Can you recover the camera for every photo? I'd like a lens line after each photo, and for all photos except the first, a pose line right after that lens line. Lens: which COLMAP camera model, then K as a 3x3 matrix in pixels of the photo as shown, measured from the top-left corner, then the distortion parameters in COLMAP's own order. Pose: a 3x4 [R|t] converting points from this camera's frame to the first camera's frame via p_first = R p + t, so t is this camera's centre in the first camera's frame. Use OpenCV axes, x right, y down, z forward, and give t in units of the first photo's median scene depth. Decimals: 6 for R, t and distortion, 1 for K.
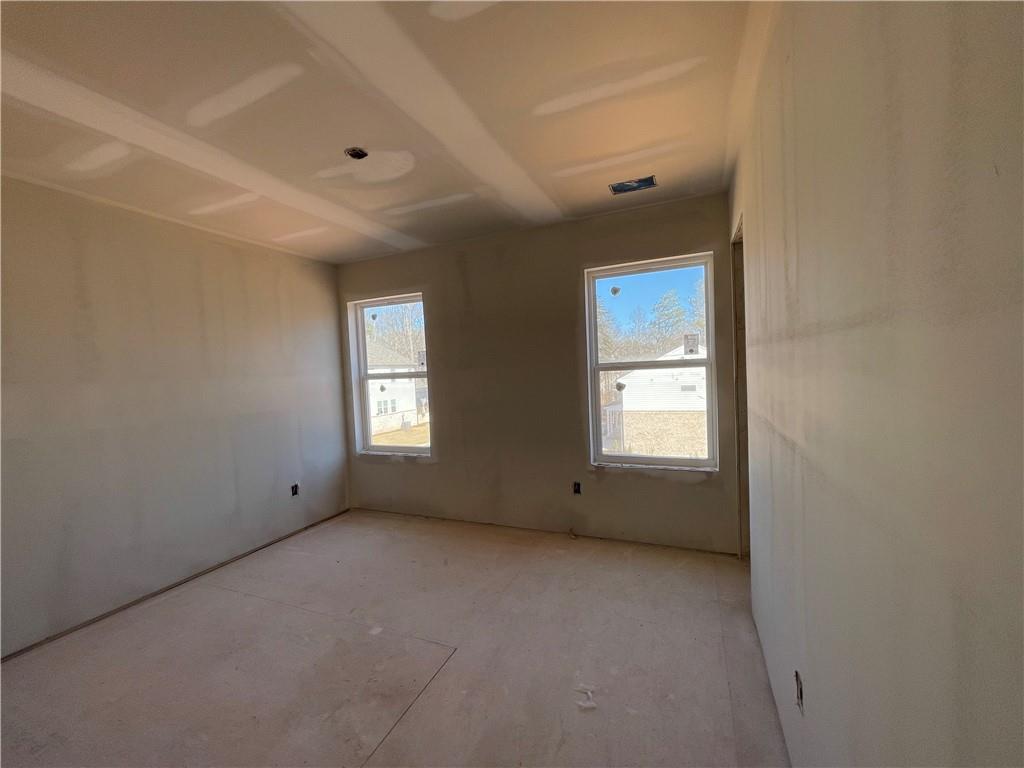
lens RADIAL K [[411.6, 0, 512.0], [0, 411.6, 384.0], [0, 0, 1]] dist [0.000673, 0.000020]
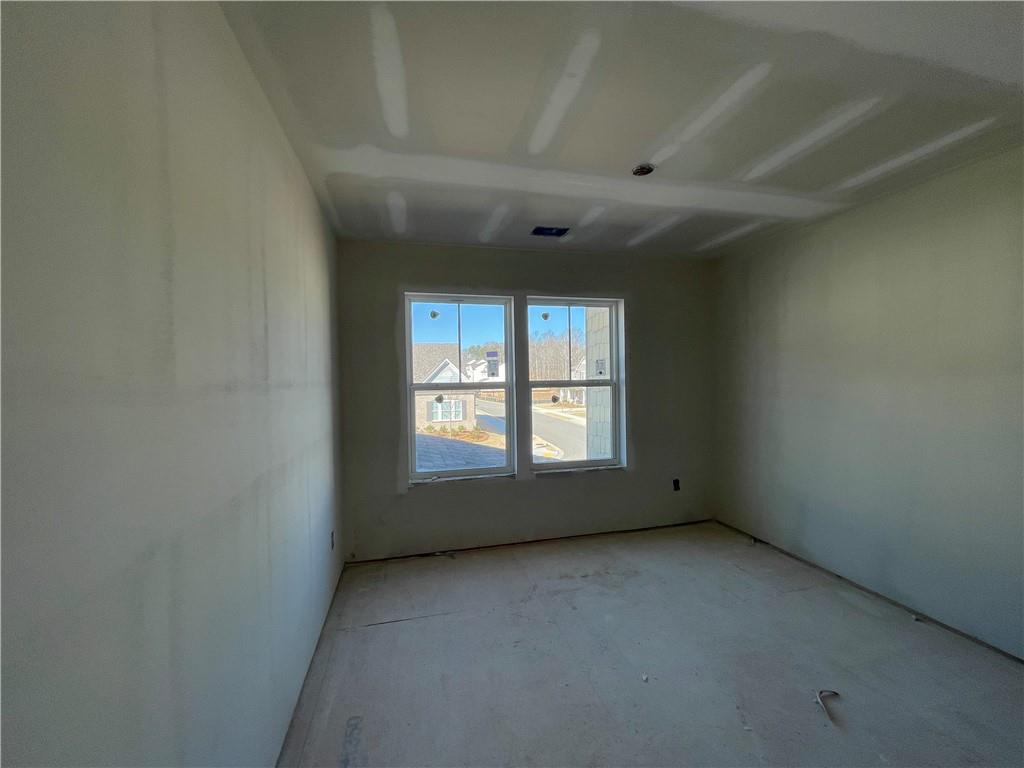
lens RADIAL K [[389.5, 0, 512.0], [0, 389.5, 384.0], [0, 0, 1]] dist [-0.000083, 0.000000]
pose [[0.802671, 0.022461, 0.595999, -0.472114], [0.009416, 0.998689, -0.050318, 0.010406], [-0.596348, 0.046001, 0.801407, 0.206071]]
